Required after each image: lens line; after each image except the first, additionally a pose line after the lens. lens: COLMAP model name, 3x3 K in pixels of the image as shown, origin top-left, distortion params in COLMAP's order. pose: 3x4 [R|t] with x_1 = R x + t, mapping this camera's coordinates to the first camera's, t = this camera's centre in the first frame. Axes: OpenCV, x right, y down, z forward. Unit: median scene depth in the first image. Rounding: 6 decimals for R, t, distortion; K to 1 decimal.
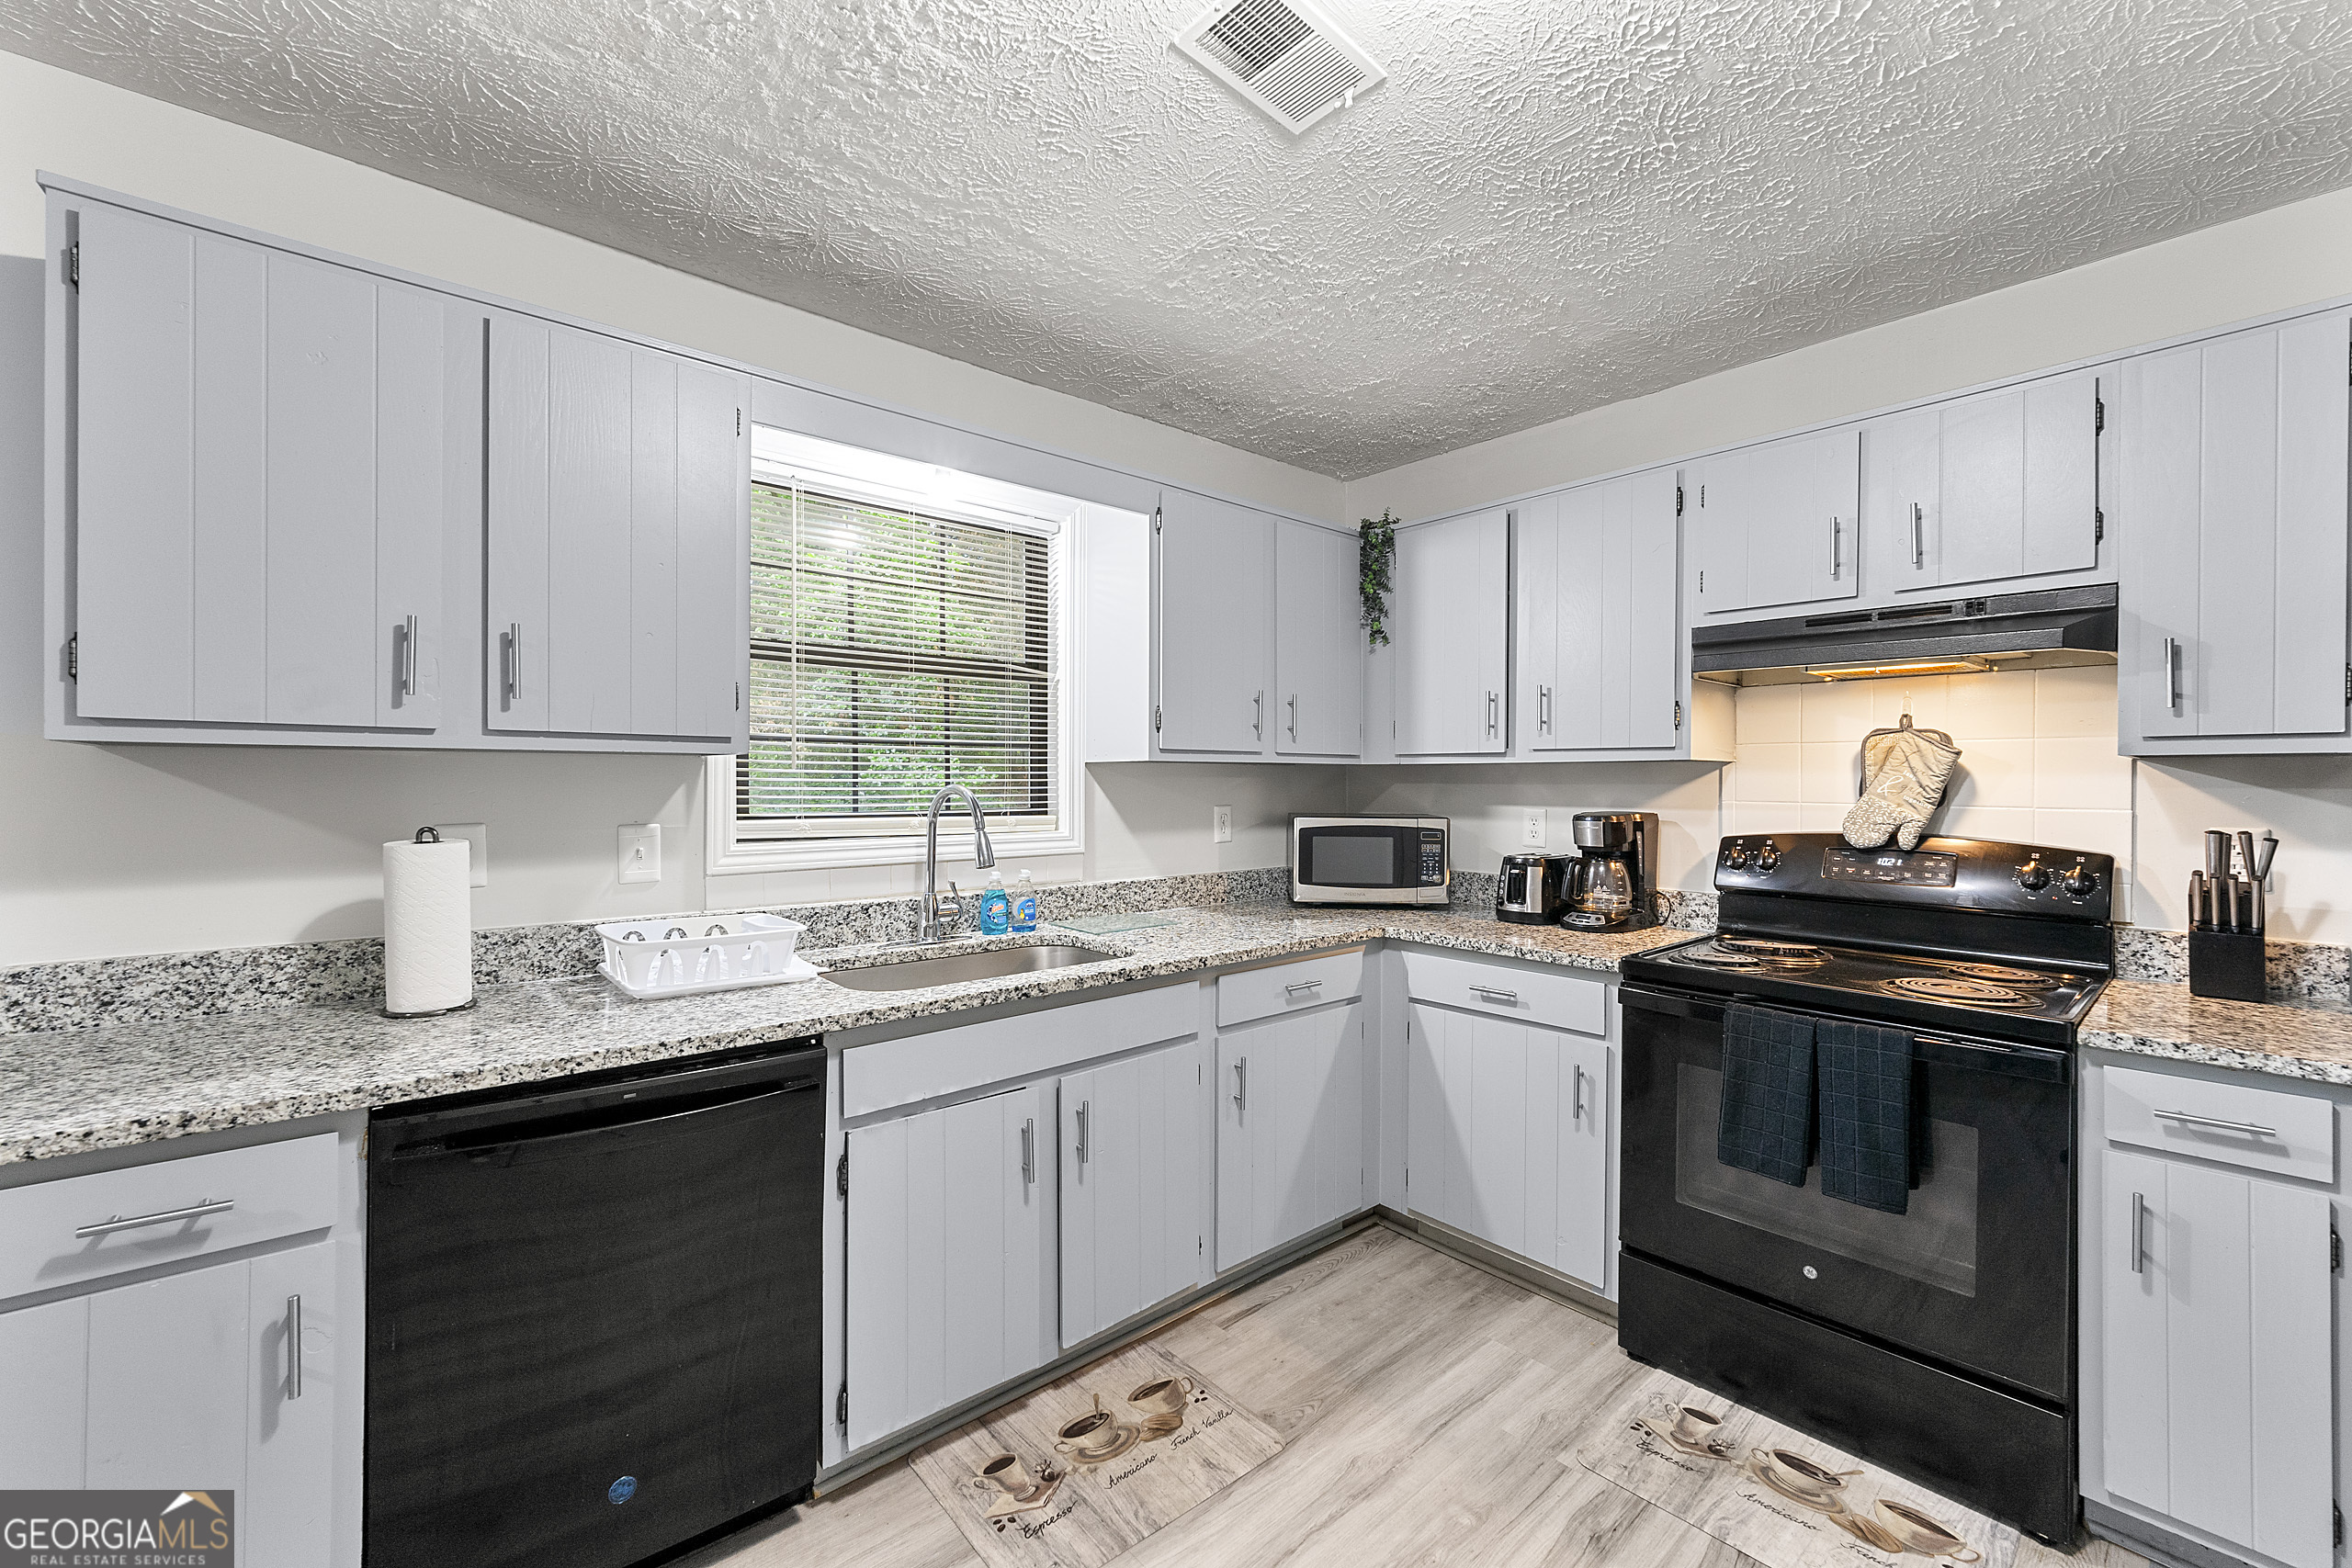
lens RADIAL K [[958.9, 0, 1180.0], [0, 958.9, 777.2], [0, 0, 1]] dist [-0.000946, -0.000293]
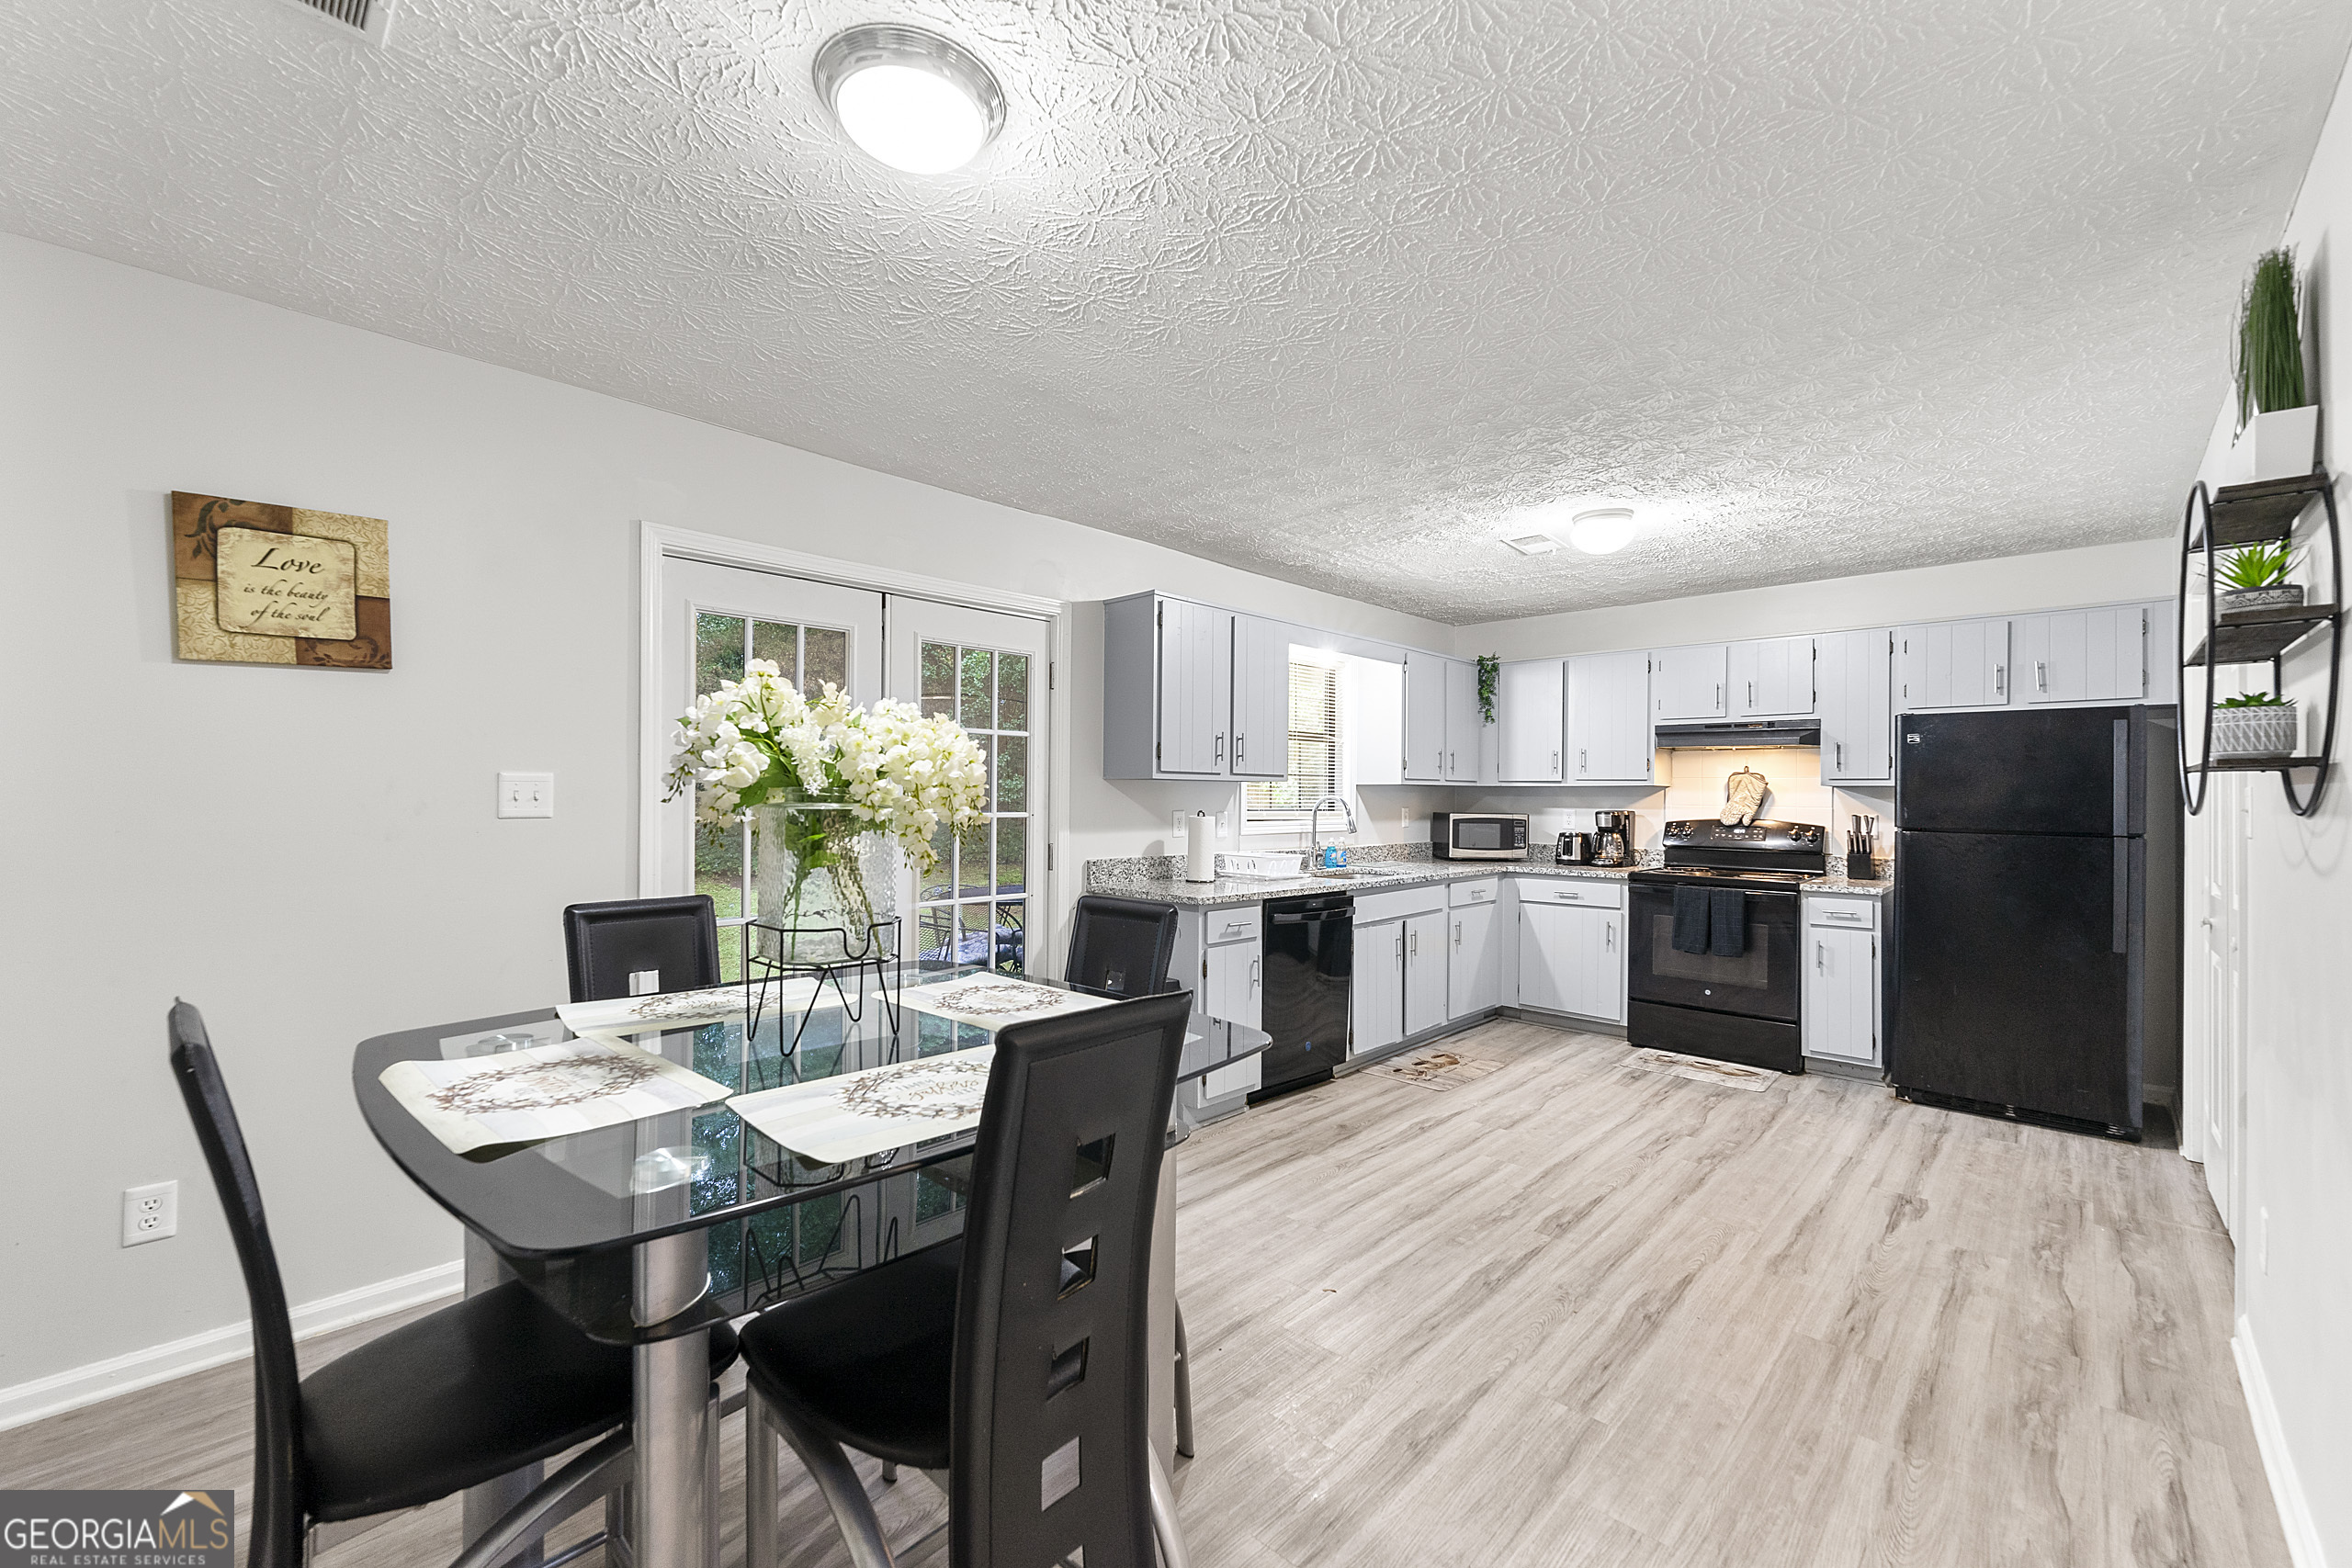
lens RADIAL K [[957.7, 0, 1176.0], [0, 957.7, 784.0], [0, 0, 1]] dist [-0.000374, -0.000102]
pose [[0.996087, 0.005110, 0.088229, -0.791846], [-0.004437, 0.999960, -0.007823, 0.000191], [-0.088265, 0.007401, 0.996070, -1.145543]]
